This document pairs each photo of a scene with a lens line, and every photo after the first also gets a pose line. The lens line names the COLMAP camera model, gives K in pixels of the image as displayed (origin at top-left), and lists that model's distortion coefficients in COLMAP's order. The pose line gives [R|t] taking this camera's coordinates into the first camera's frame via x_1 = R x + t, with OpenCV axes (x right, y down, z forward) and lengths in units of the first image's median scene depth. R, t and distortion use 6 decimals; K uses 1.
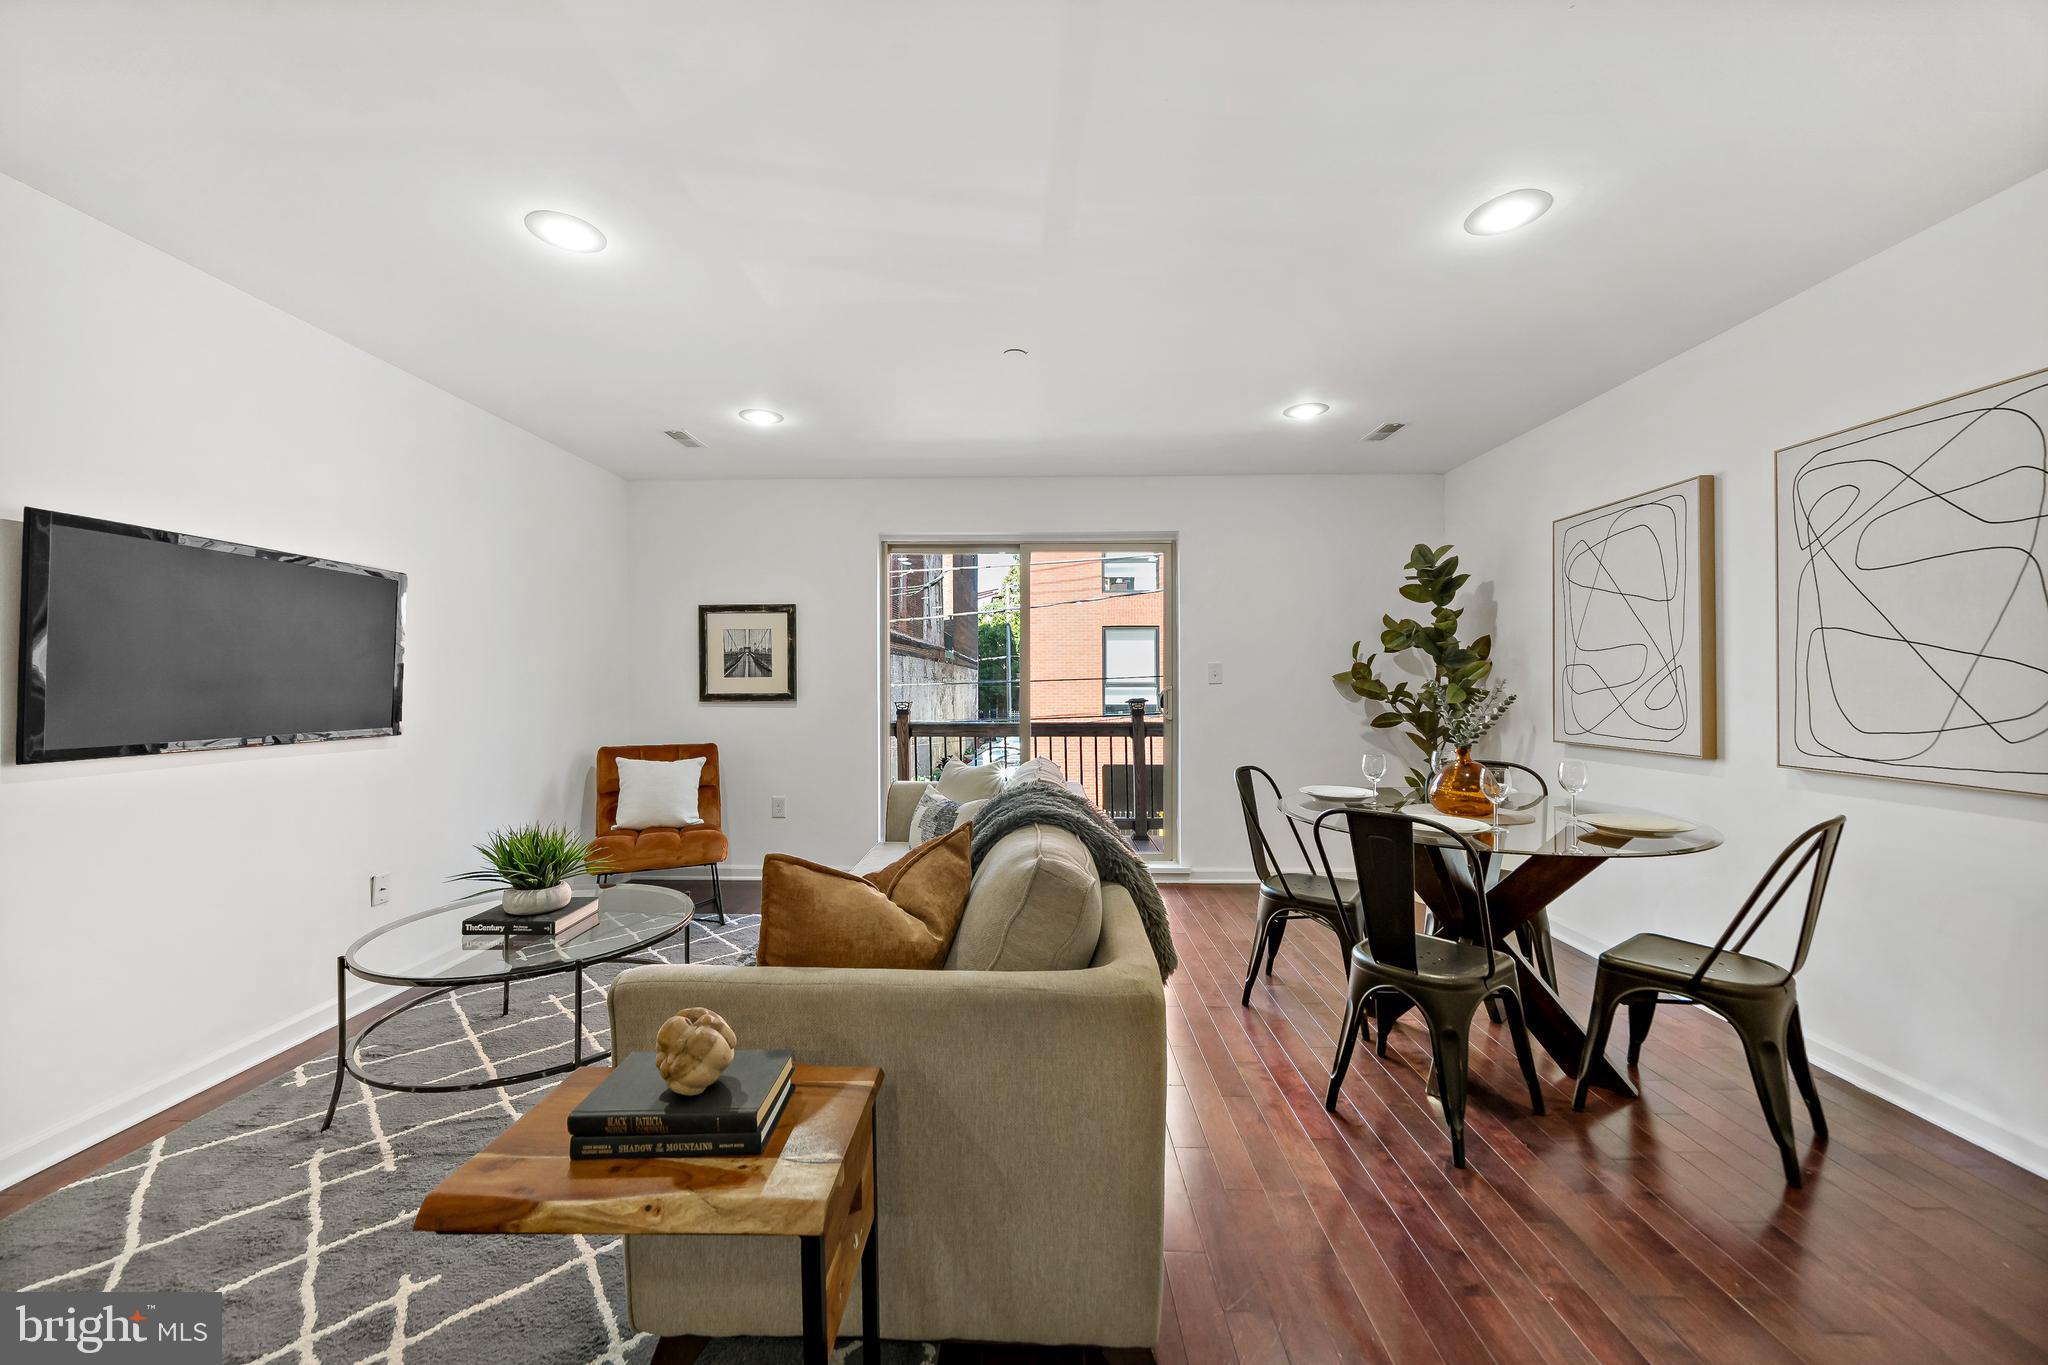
lens RADIAL K [[762.9, 0, 1019.8], [0, 762.9, 684.1], [0, 0, 1]] dist [-0.006189, -0.000243]
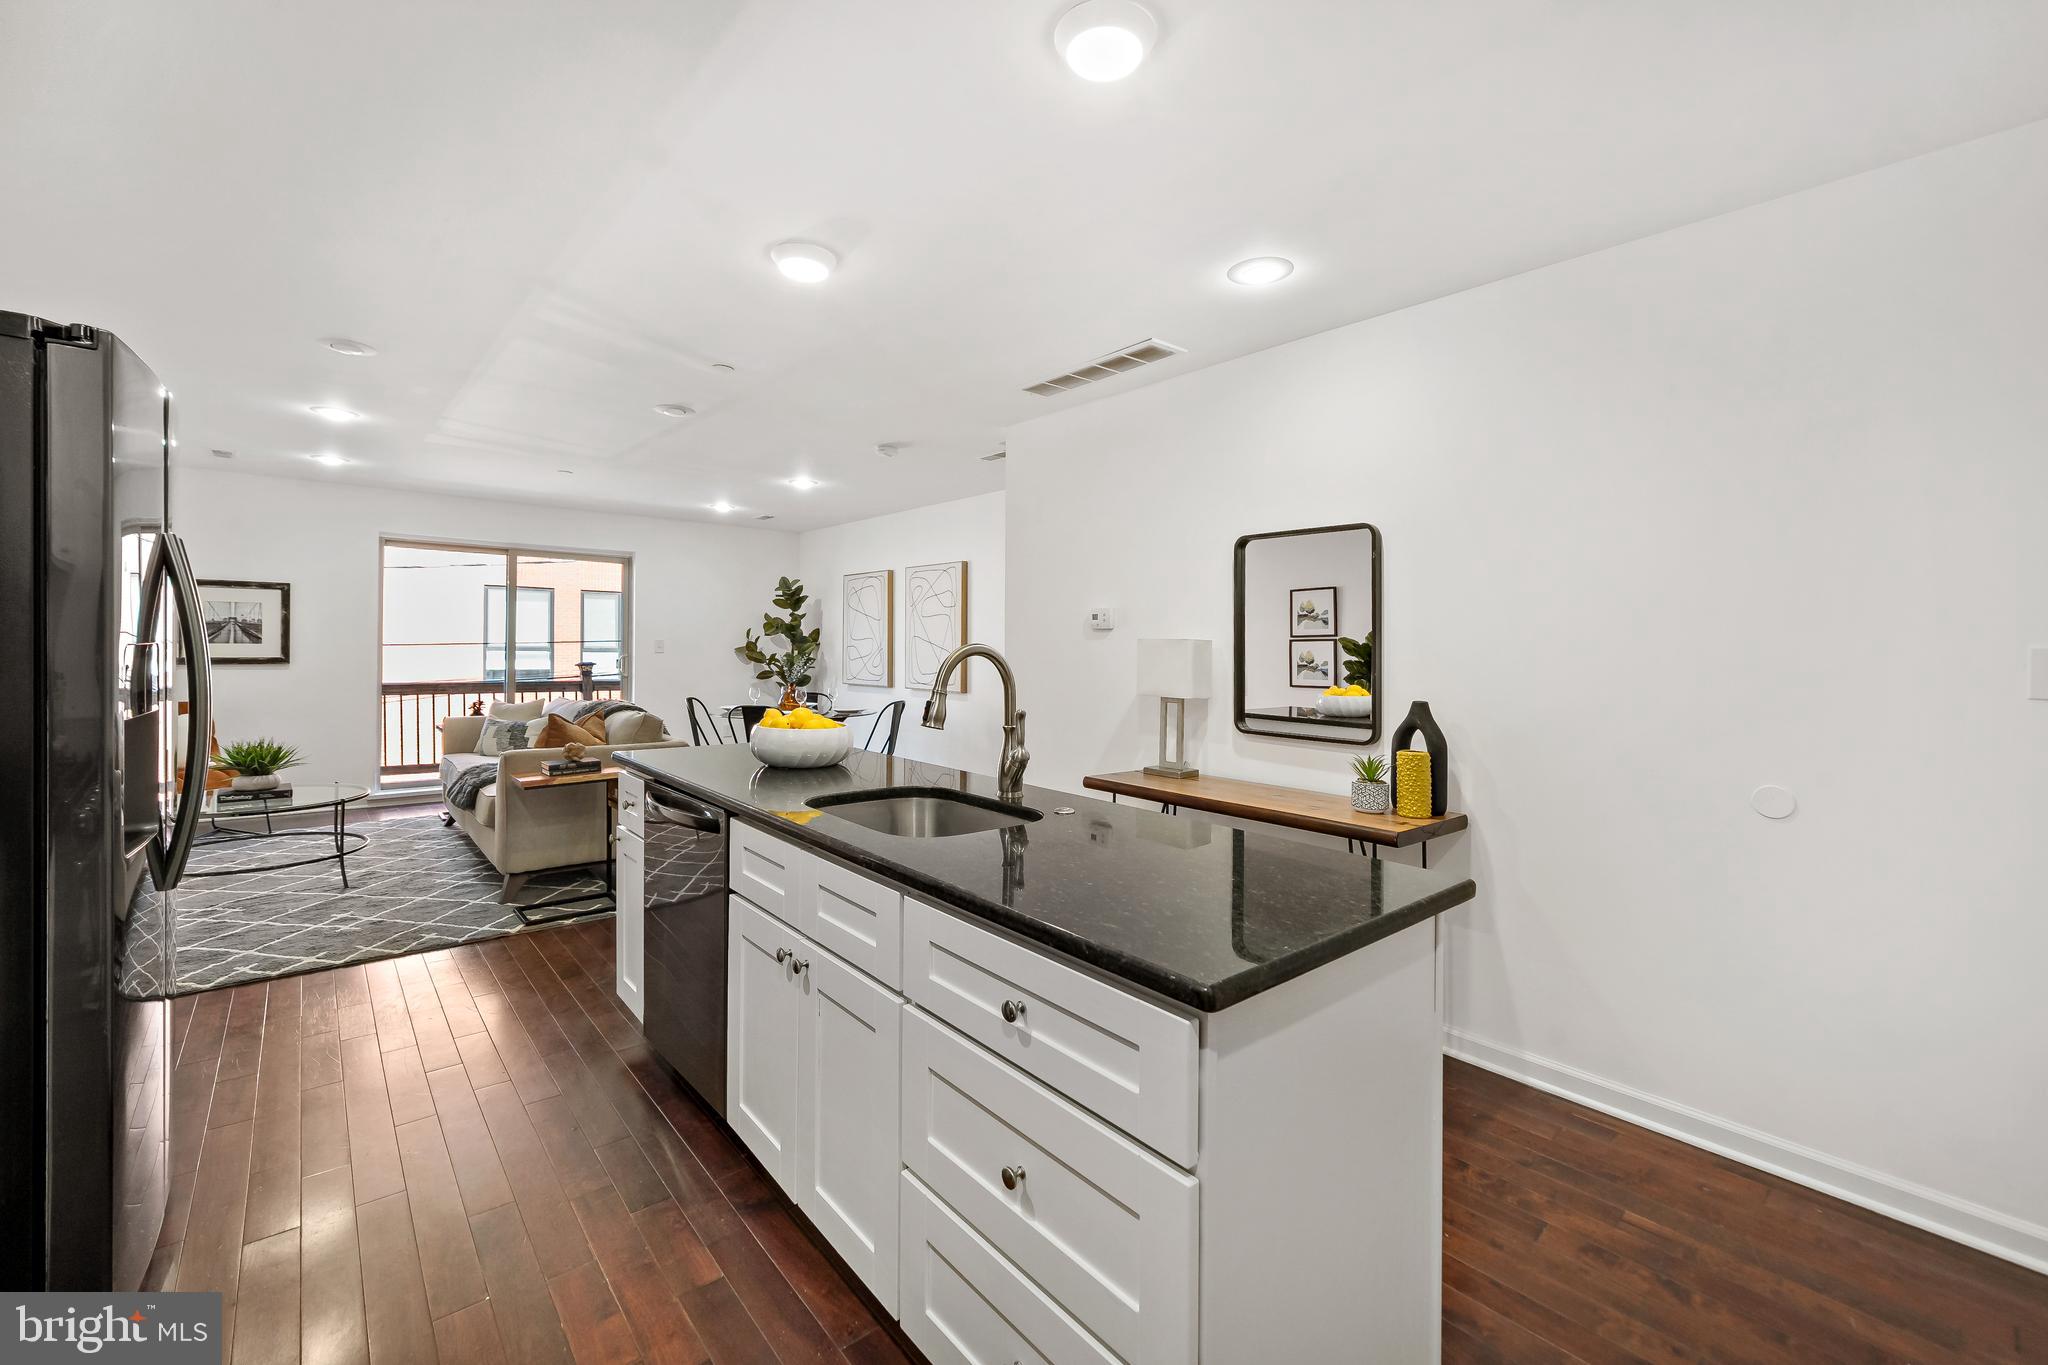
lens RADIAL K [[824.7, 0, 1053.0], [0, 824.7, 644.8], [0, 0, 1]] dist [0.000542, -0.000030]
pose [[0.722387, 0.015450, 0.691316, -0.356382], [-0.013012, 0.999877, -0.008749, -0.013528], [-0.691366, -0.002675, 0.722500, -0.838413]]
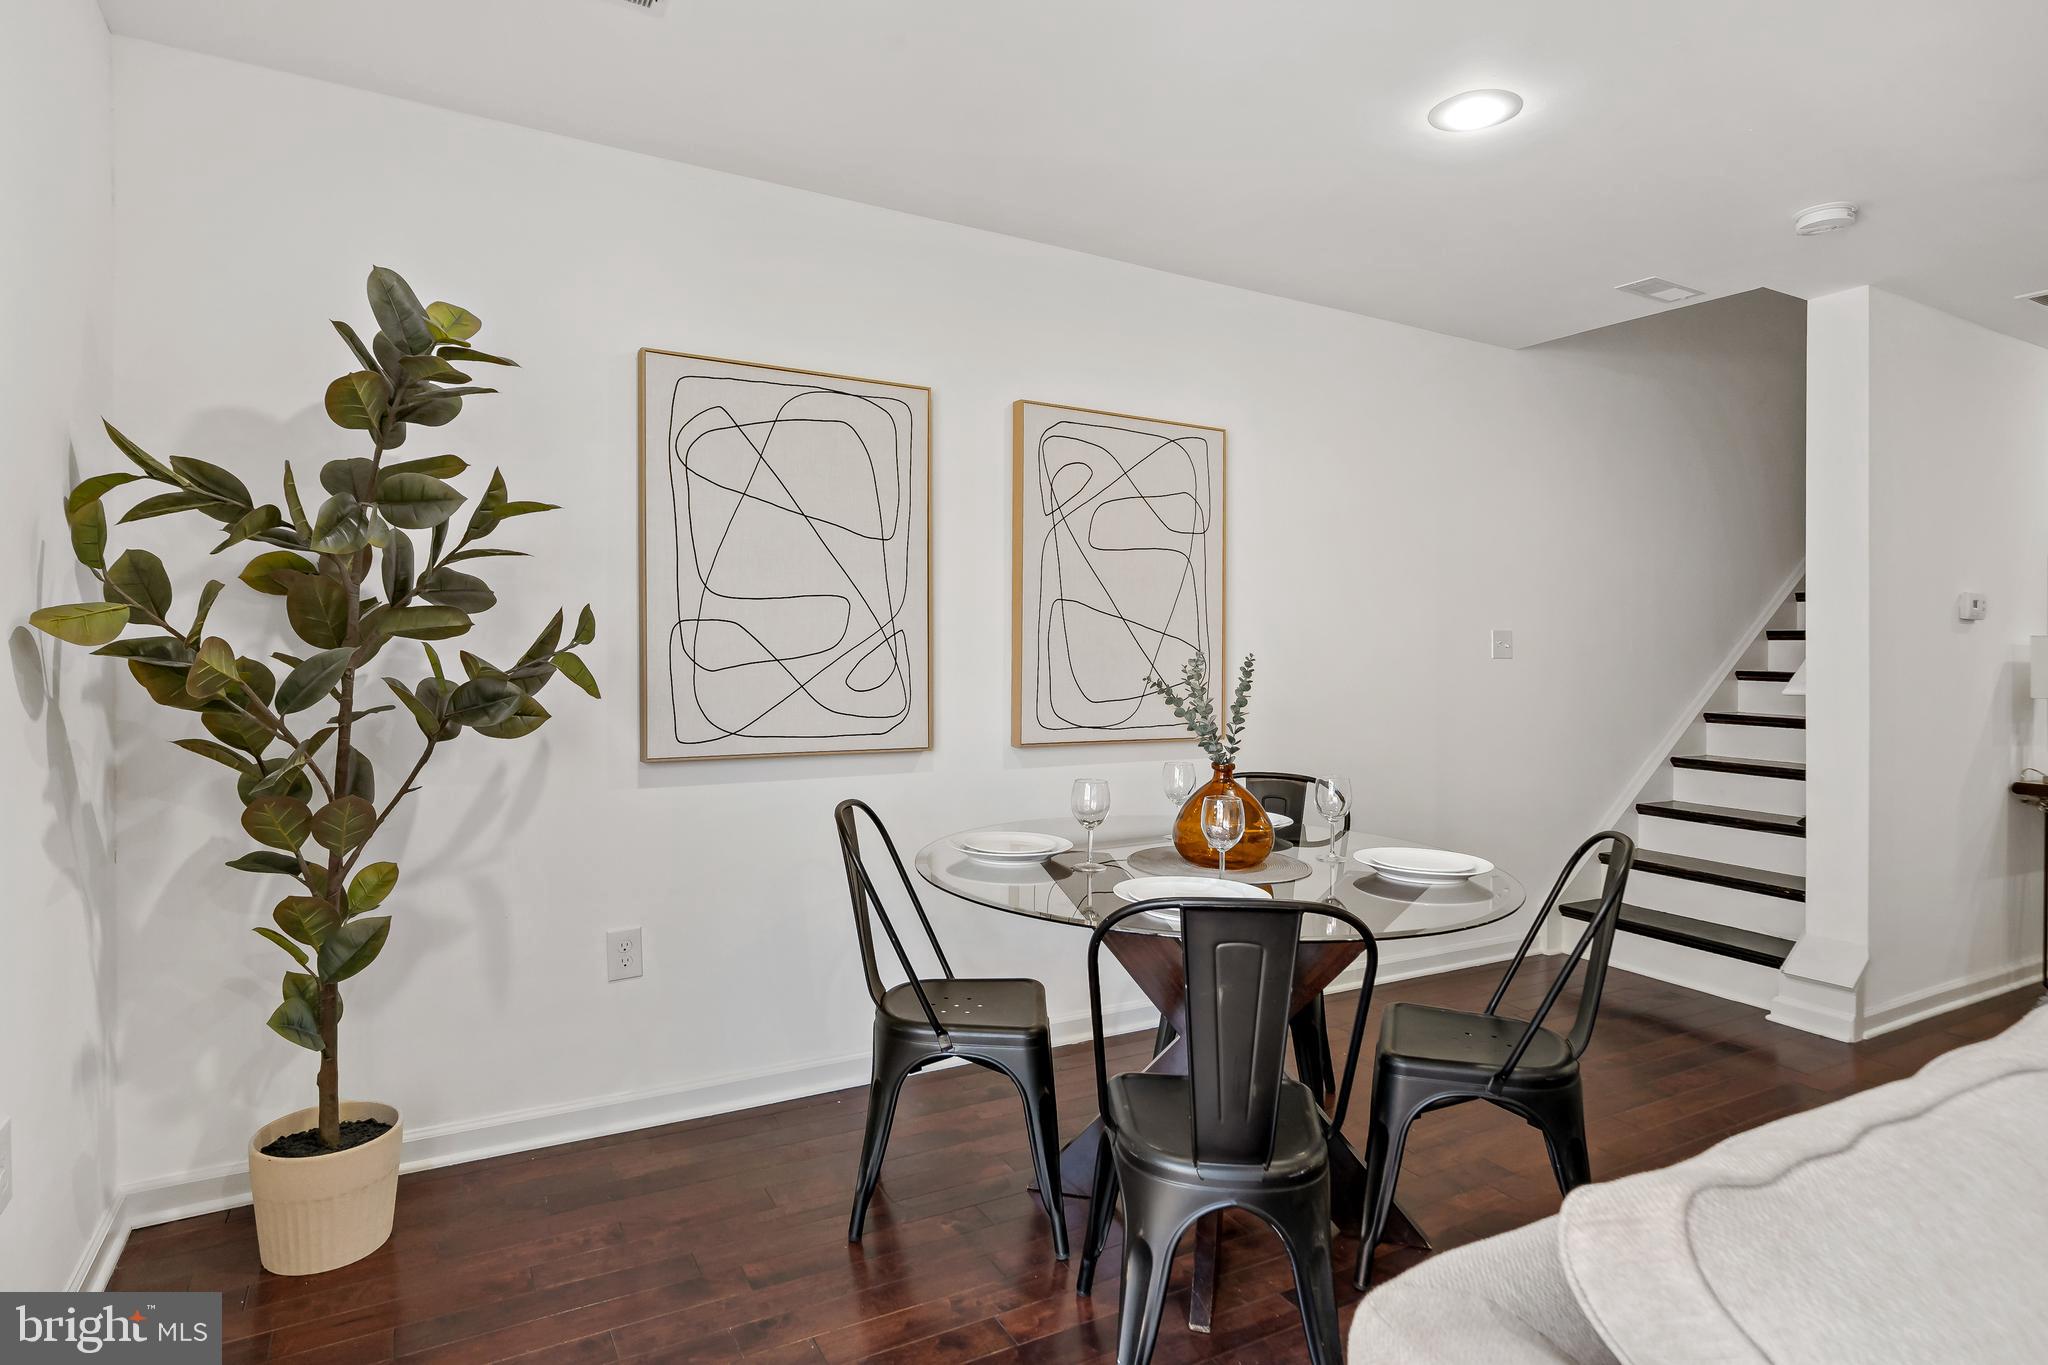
lens RADIAL K [[1083.0, 0, 1063.1], [0, 1083.0, 680.8], [0, 0, 1]] dist [0.000313, 0.000116]
pose [[-0.515835, 0.006016, 0.856667, -0.084972], [0.008362, 0.999963, -0.001987, 0.019775], [-0.856647, 0.006139, -0.515866, 0.971582]]
